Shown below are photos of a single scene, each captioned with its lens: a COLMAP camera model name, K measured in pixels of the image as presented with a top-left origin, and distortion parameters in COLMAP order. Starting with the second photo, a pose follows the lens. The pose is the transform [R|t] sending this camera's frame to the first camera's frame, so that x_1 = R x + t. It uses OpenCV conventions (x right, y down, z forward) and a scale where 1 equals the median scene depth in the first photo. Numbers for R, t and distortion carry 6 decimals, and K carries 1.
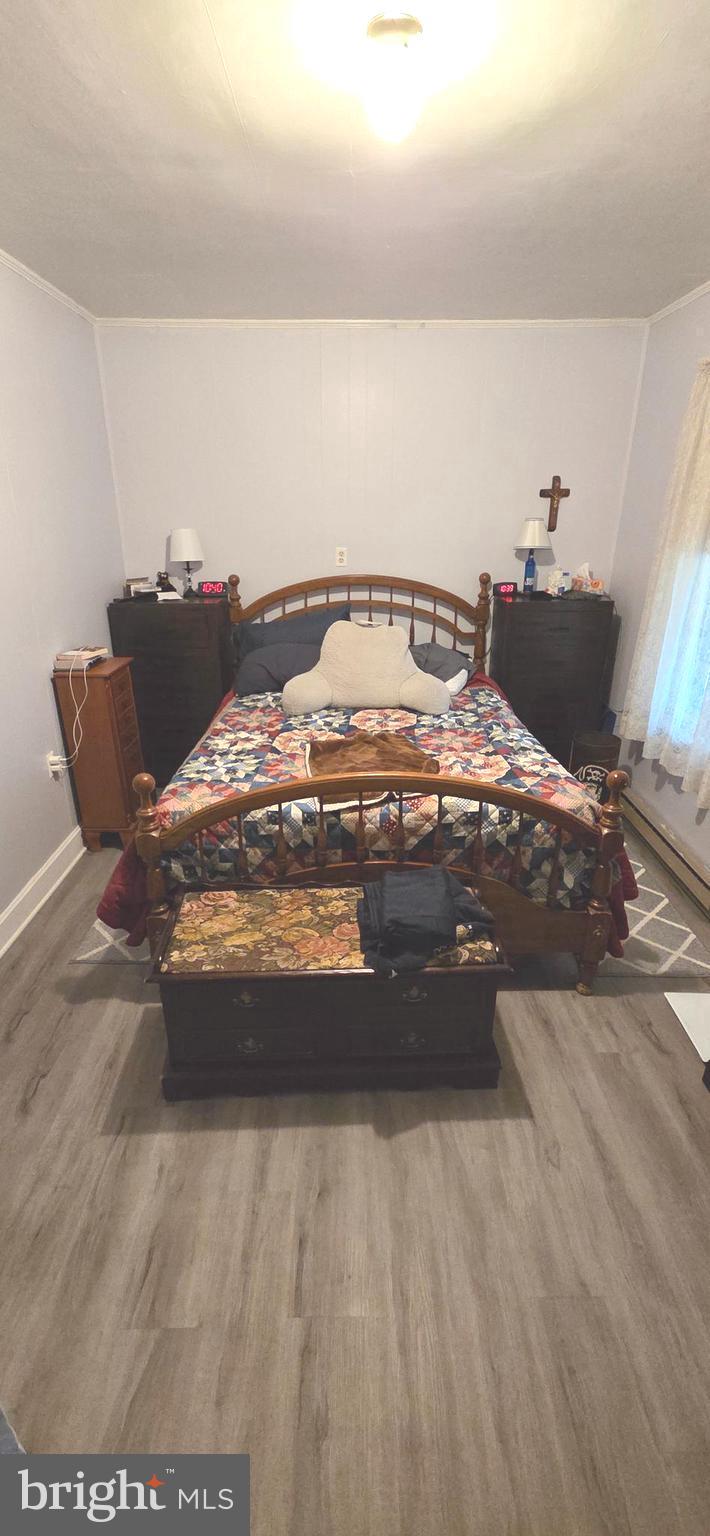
lens RADIAL K [[634.4, 0, 359.5], [0, 634.4, 766.0], [0, 0, 1]] dist [0.003820, -0.000792]
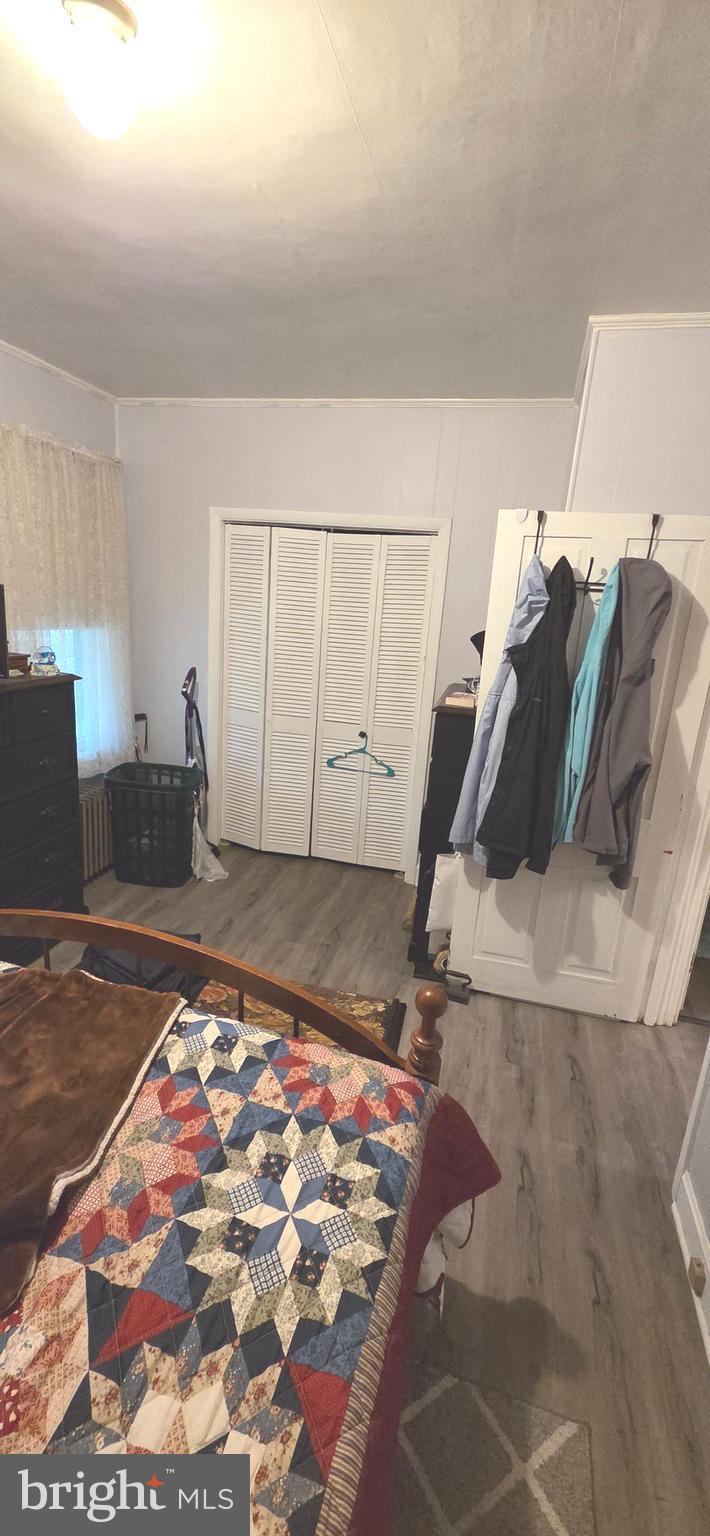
lens RADIAL K [[634.4, 0, 356.2], [0, 634.4, 766.4], [0, 0, 1]] dist [0.003820, -0.000792]
pose [[-0.963593, -0.141552, 0.226831, -0.318768], [0.024903, 0.797161, 0.603253, -0.477090], [-0.266213, 0.586939, -0.764614, 1.163825]]
